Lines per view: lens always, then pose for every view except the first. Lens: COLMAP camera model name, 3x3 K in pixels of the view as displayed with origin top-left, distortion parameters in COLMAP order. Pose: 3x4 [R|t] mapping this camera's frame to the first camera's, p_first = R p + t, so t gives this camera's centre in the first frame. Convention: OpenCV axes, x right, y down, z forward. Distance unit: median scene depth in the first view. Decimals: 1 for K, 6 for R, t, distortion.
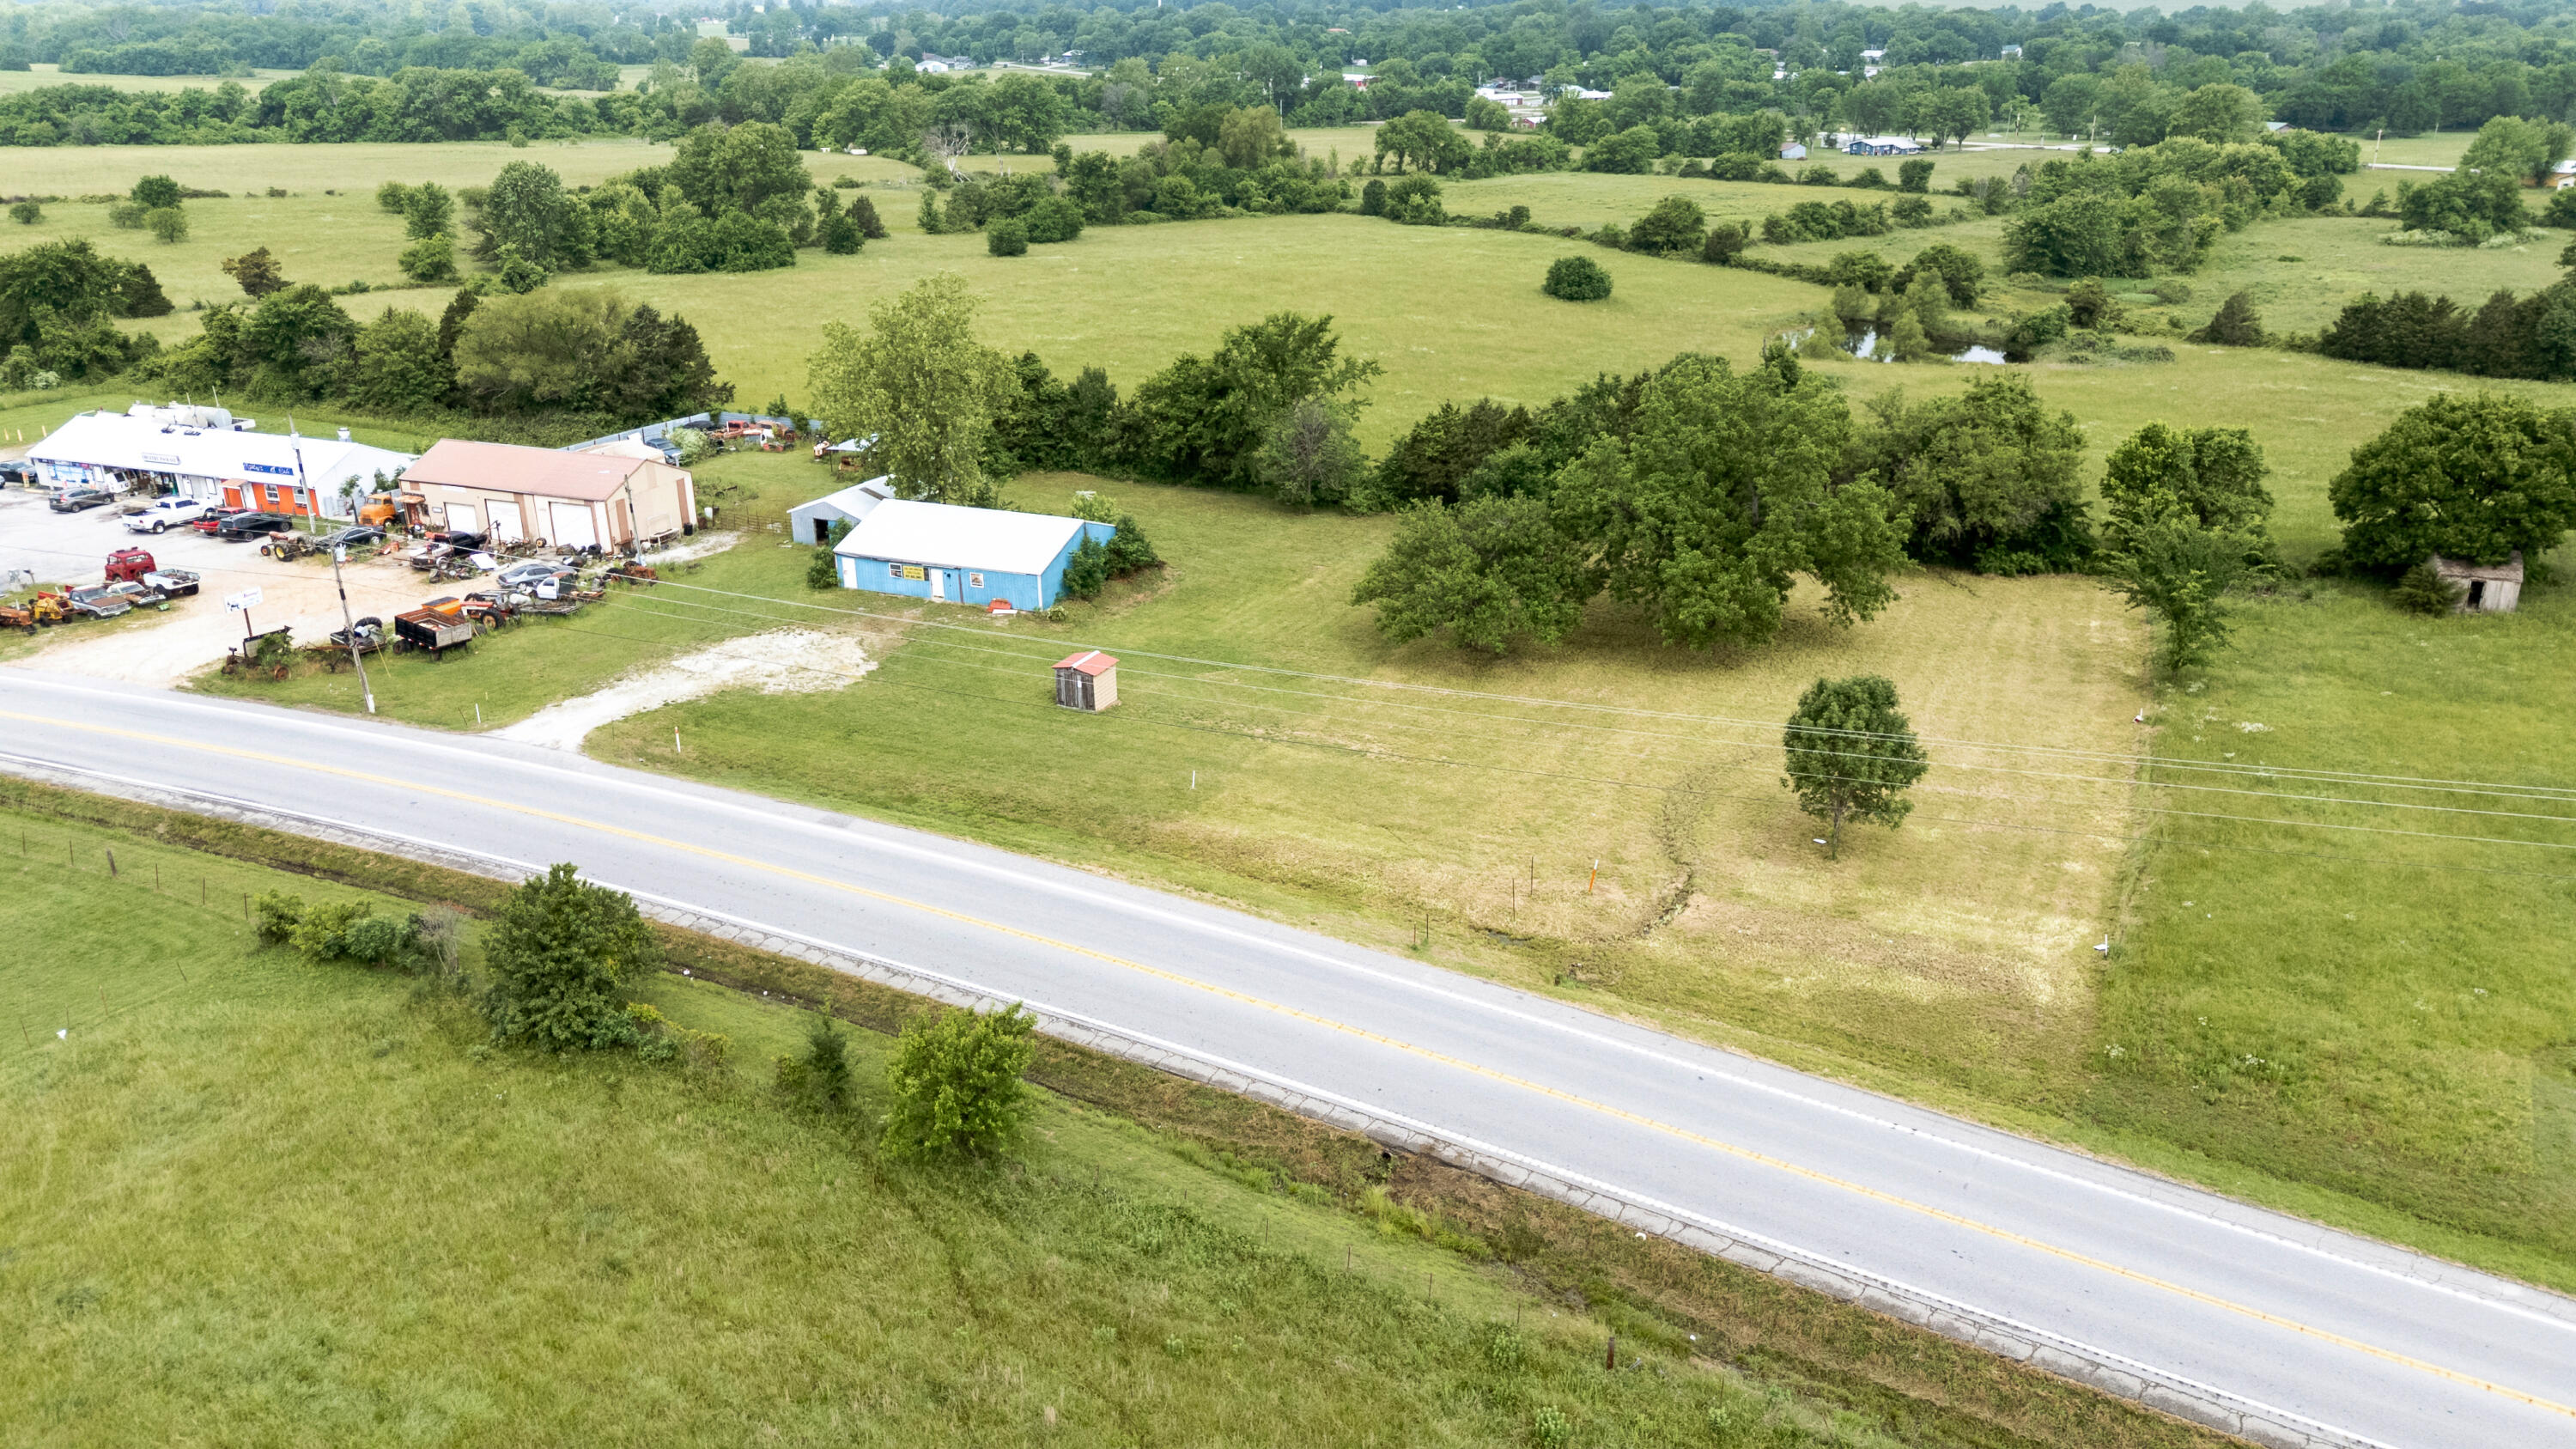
lens RADIAL K [[1895.2, 0, 1284.4], [0, 1895.2, 720.4], [0, 0, 1]] dist [0.069481, -0.062404]
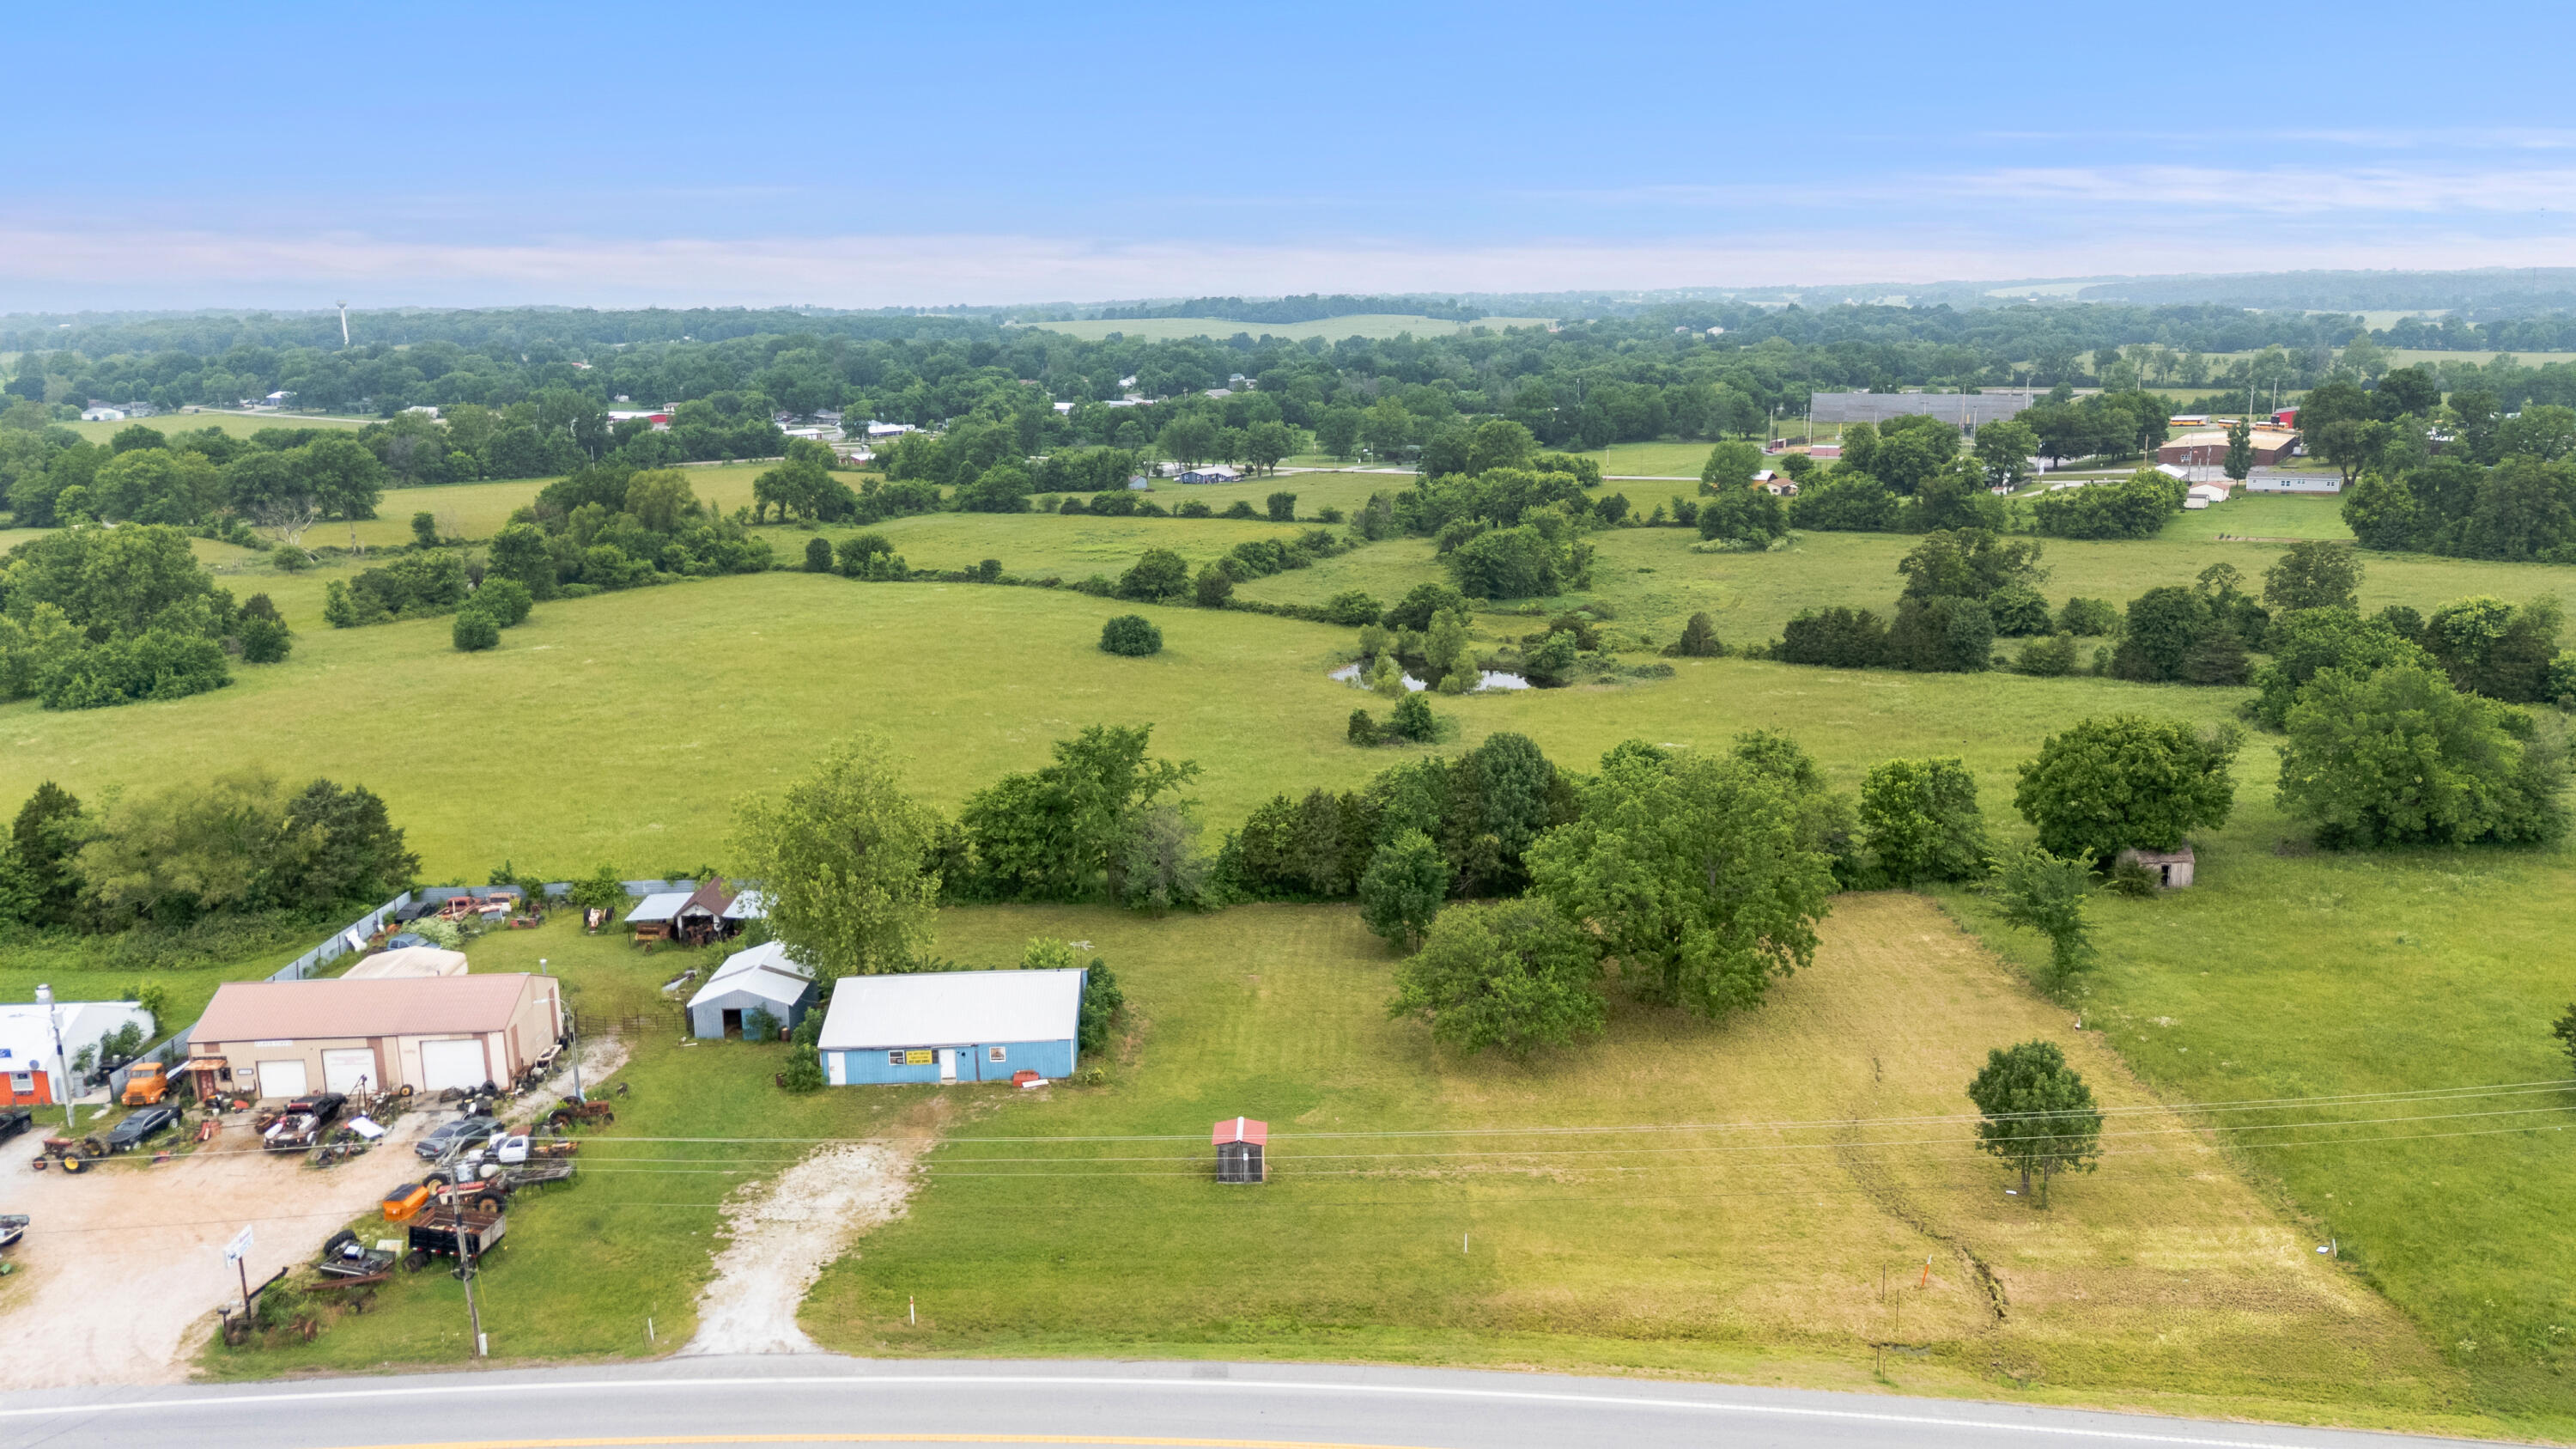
lens RADIAL K [[1886.6, 0, 1283.0], [0, 1886.6, 721.1], [0, 0, 1]] dist [0.079155, -0.076132]
pose [[0.916634, -0.095694, 0.388104, -0.165669], [0.153169, 0.980899, -0.119900, -0.044228], [-0.369217, 0.169350, 0.913783, 0.023466]]
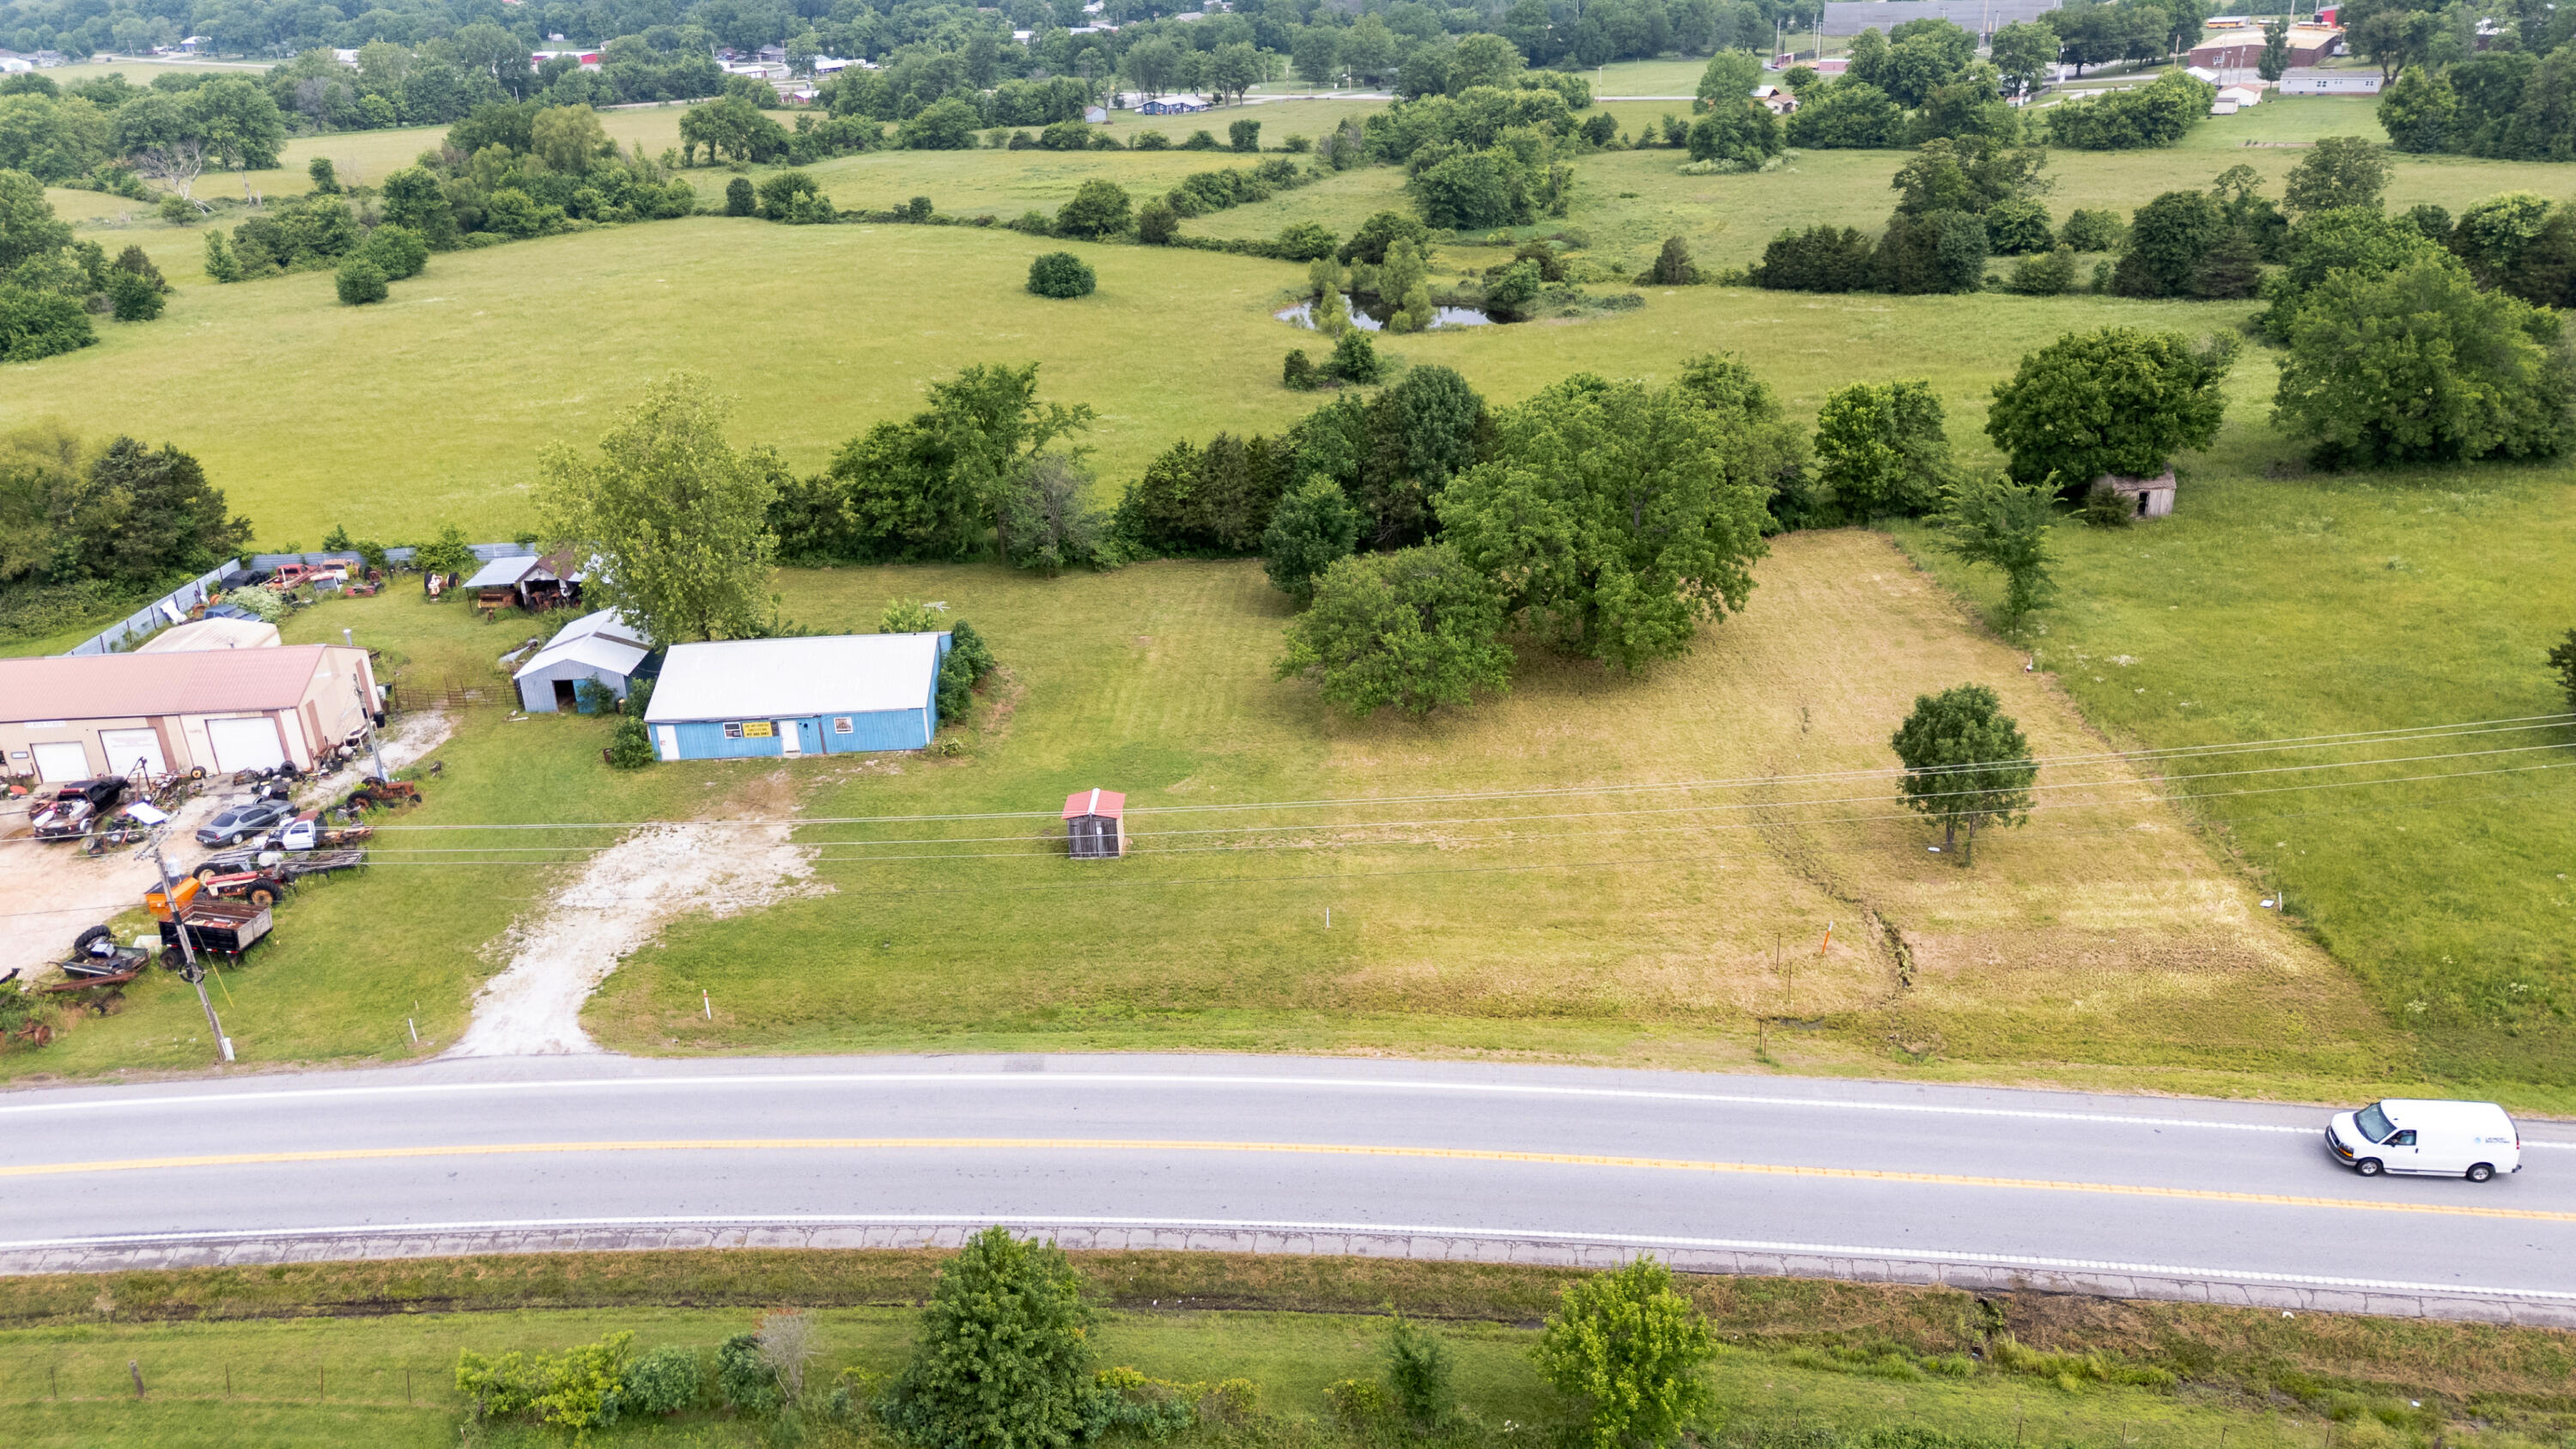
lens RADIAL K [[1895.2, 0, 1284.4], [0, 1895.2, 720.4], [0, 0, 1]] dist [0.069481, -0.062404]
pose [[0.914377, -0.181039, 0.362132, -0.126355], [0.173064, 0.983394, 0.054641, -0.038452], [-0.366010, 0.012710, 0.930524, 0.051166]]
